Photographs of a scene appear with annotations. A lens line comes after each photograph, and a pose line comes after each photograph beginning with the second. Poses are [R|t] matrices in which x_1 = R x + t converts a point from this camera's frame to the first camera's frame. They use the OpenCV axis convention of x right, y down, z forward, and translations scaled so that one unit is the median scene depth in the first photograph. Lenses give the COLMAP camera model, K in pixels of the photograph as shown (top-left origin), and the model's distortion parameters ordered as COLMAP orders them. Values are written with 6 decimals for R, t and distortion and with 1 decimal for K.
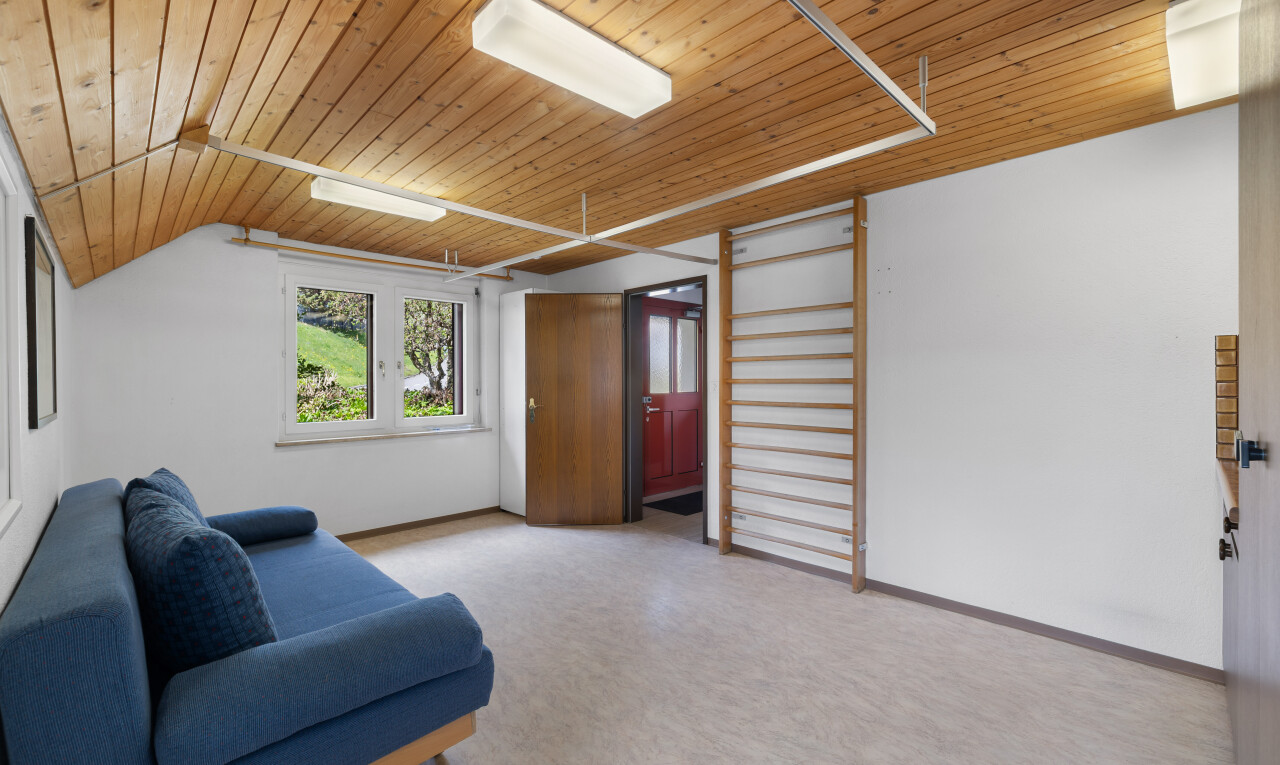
lens RADIAL K [[539.4, 0, 644.4], [0, 539.4, 381.1], [0, 0, 1]] dist [-0.003779, -0.000415]
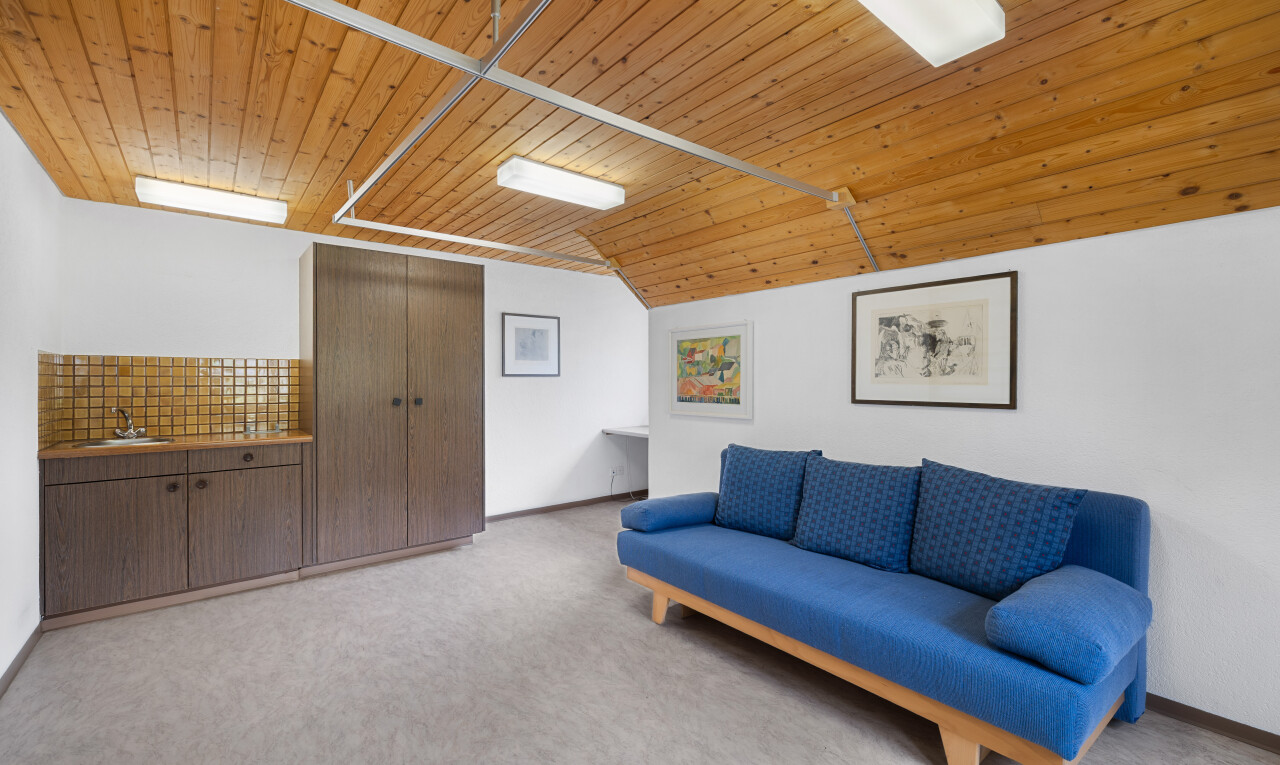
lens RADIAL K [[539.4, 0, 638.0], [0, 539.4, 383.9], [0, 0, 1]] dist [-0.003779, -0.000415]
pose [[-0.994878, 0.012361, 0.100321, -0.401948], [0.012550, 0.999920, 0.001249, 0.009749], [-0.100297, 0.002501, -0.994954, 2.076413]]
